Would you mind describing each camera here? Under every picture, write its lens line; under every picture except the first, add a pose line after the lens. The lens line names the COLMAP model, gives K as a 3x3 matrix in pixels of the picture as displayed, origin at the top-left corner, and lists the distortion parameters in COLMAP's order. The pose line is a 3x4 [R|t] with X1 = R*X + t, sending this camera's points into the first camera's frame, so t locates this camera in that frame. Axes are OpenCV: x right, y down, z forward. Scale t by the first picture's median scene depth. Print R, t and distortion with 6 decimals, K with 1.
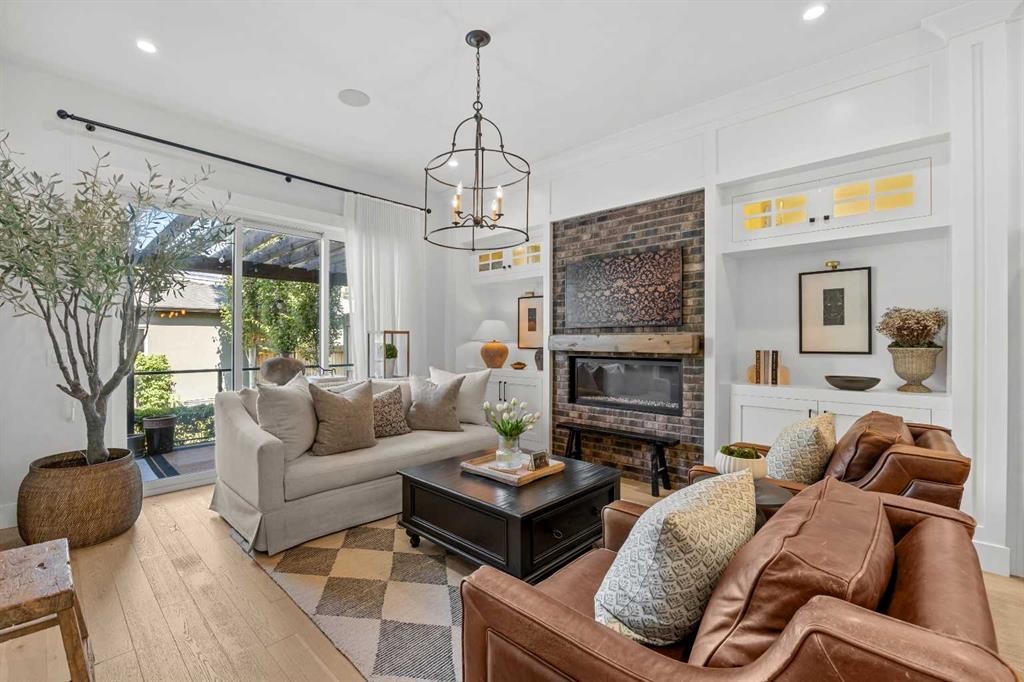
lens RADIAL K [[448.7, 0, 506.5], [0, 448.7, 337.9], [0, 0, 1]] dist [-0.003911, -0.000111]
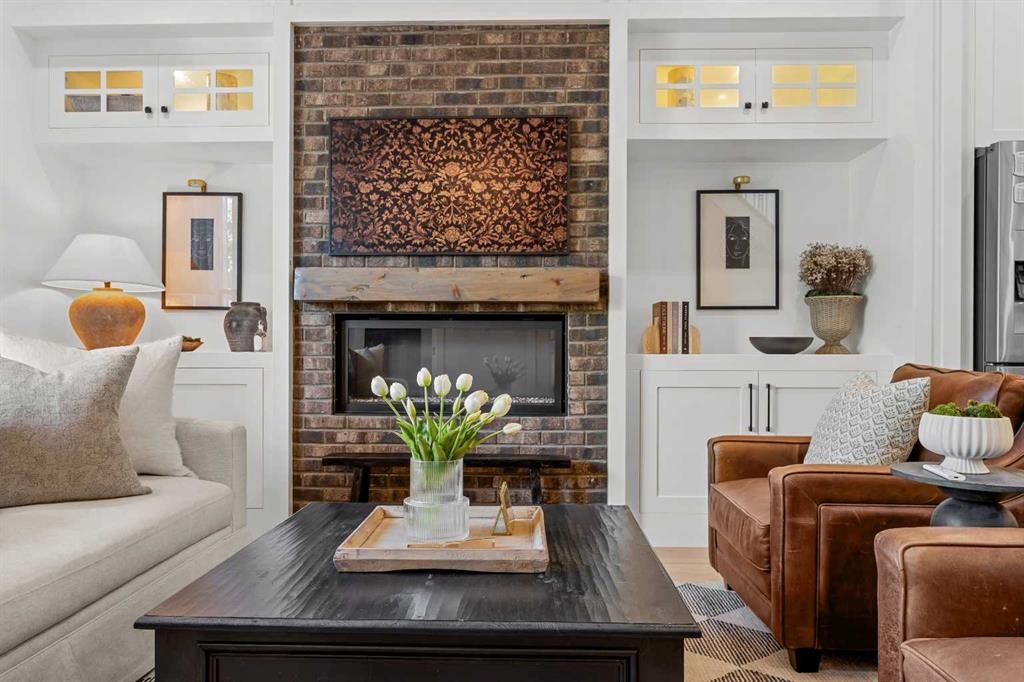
lens RADIAL K [[726.8, 0, 510.3], [0, 726.8, 347.4], [0, 0, 1]] dist [-0.003948, -0.000107]
pose [[0.746797, -0.001201, 0.665051, -0.268310], [0.000840, 0.999999, 0.000863, 0.085714], [-0.665052, -0.000085, 0.746797, 0.349189]]
